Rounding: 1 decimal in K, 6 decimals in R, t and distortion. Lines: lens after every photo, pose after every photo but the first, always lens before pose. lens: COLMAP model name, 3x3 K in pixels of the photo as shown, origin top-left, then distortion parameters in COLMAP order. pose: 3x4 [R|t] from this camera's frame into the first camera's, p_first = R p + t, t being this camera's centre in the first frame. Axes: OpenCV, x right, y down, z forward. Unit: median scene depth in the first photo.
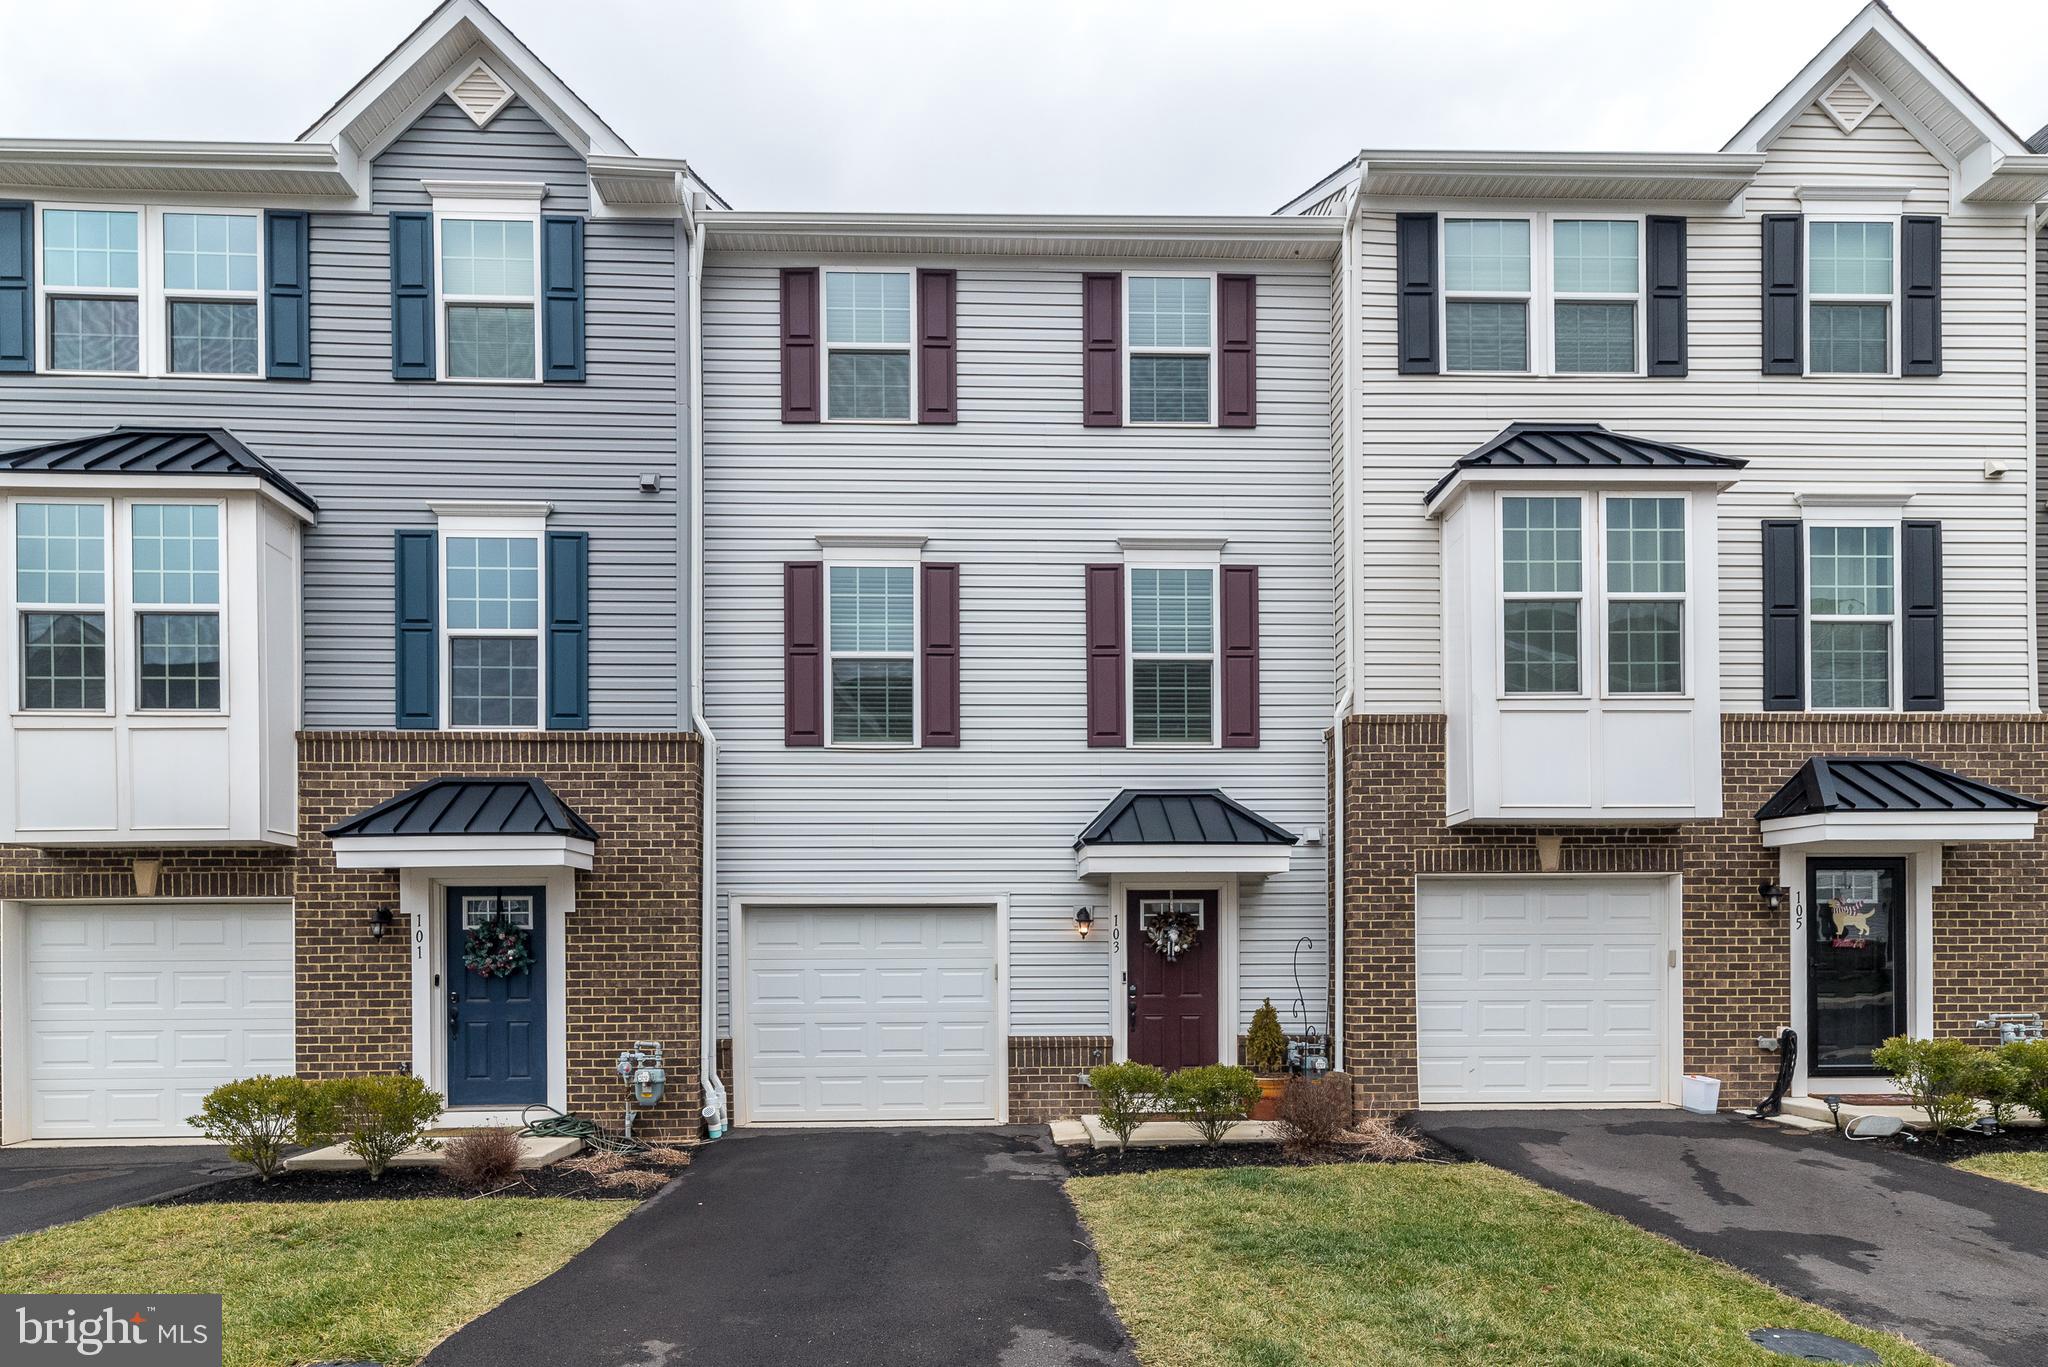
lens RADIAL K [[893.6, 0, 927.9], [0, 893.6, 729.4], [0, 0, 1]] dist [0.003489, -0.000988]
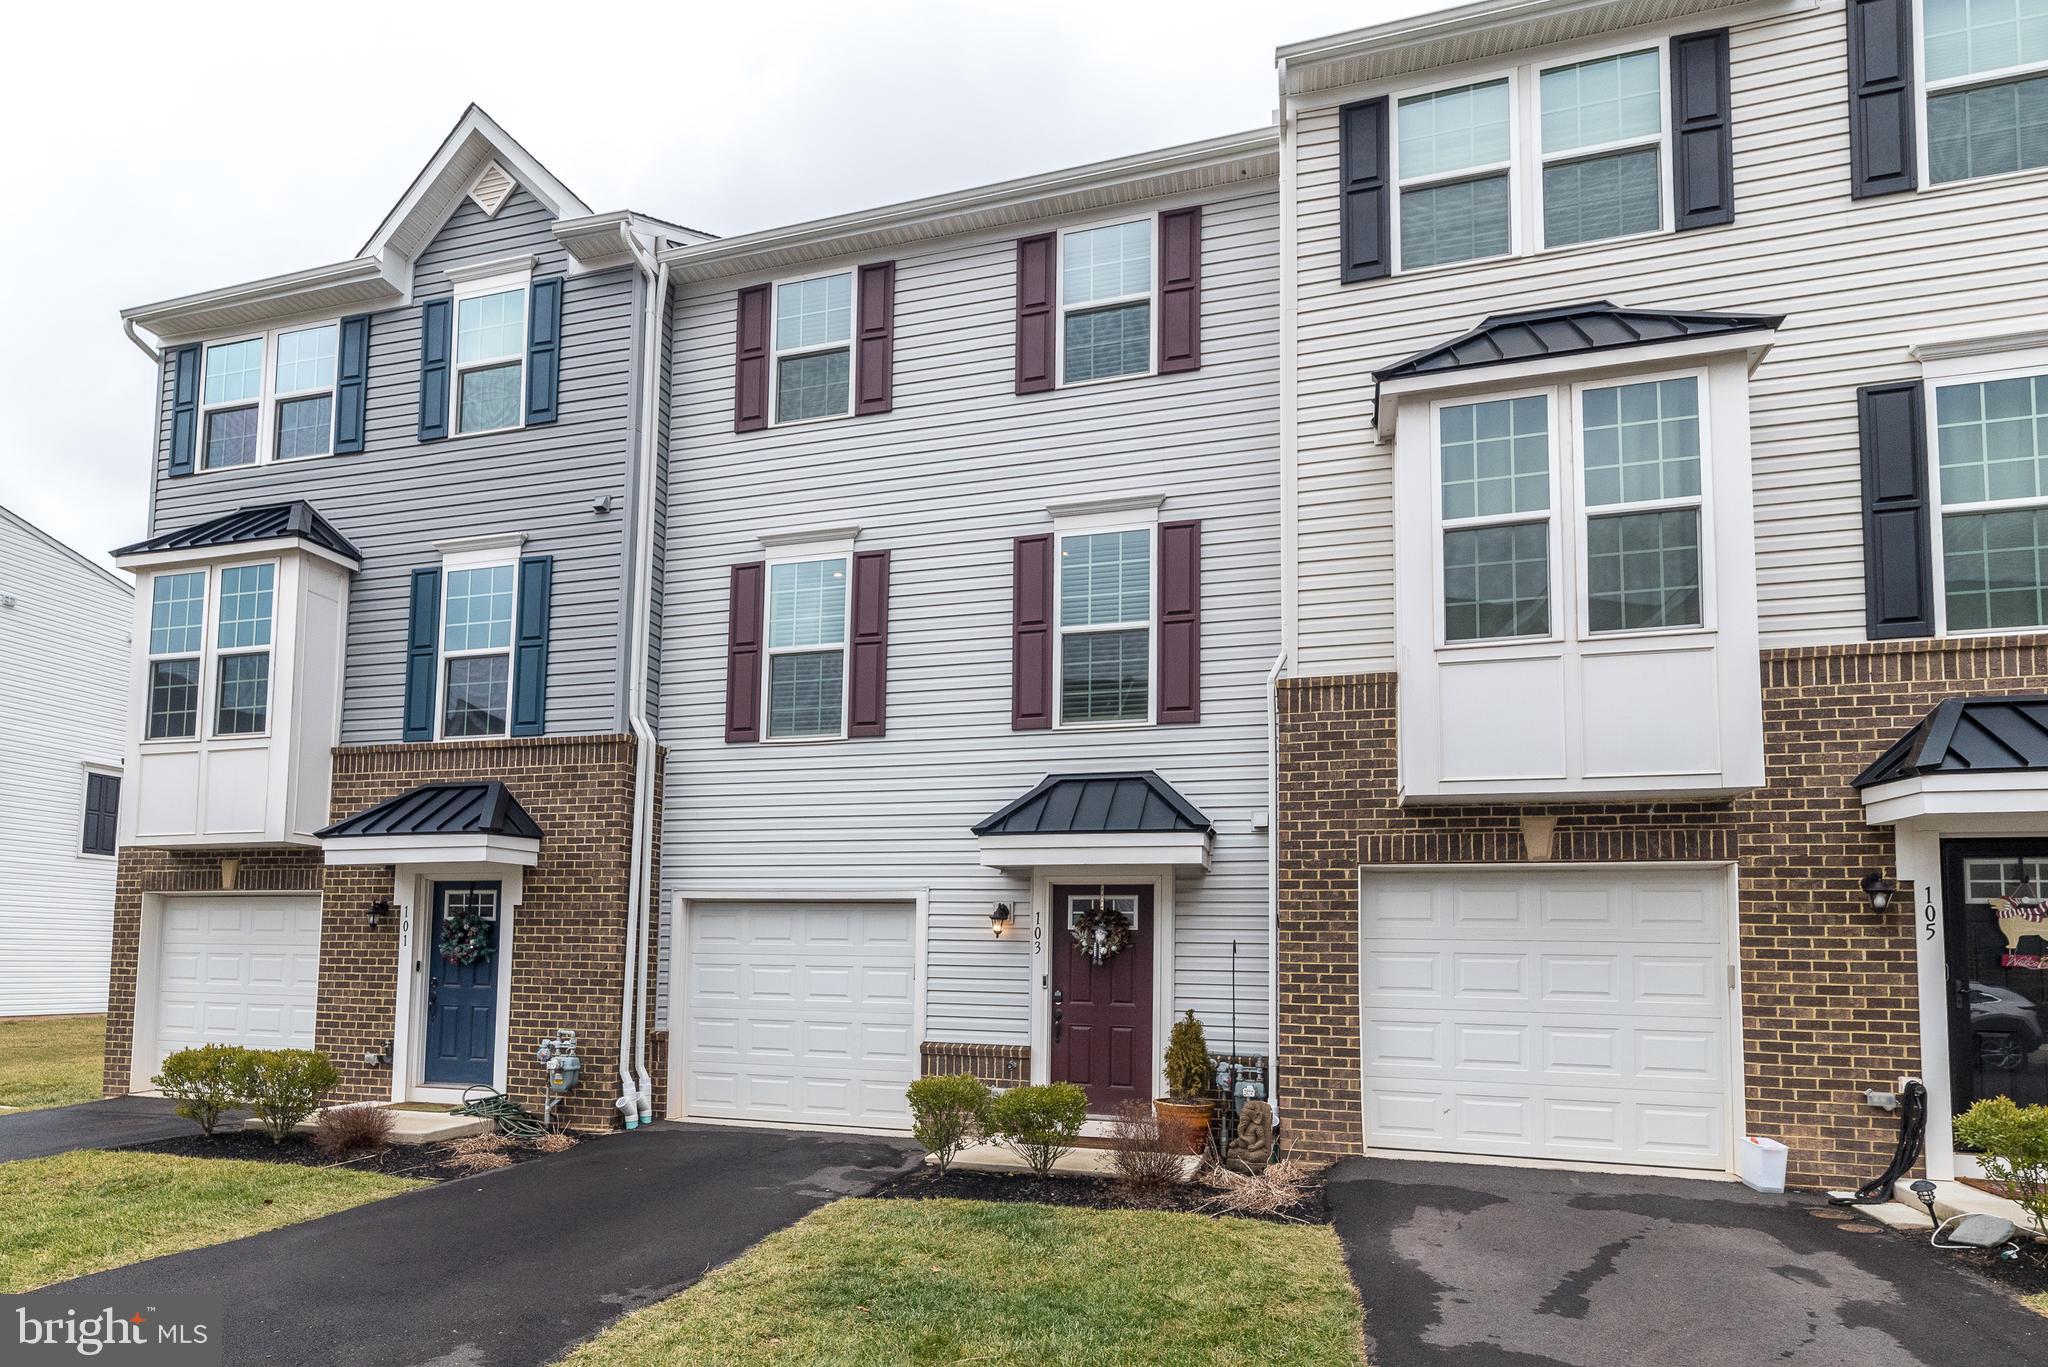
lens RADIAL K [[893.6, 0, 1022.7], [0, 893.6, 681.0], [0, 0, 1]] dist [0.003489, -0.000988]
pose [[0.962637, -0.059959, -0.264075, 0.456748], [0.046842, 0.997348, -0.055698, 0.021403], [0.266715, 0.041247, 0.962892, 0.102919]]
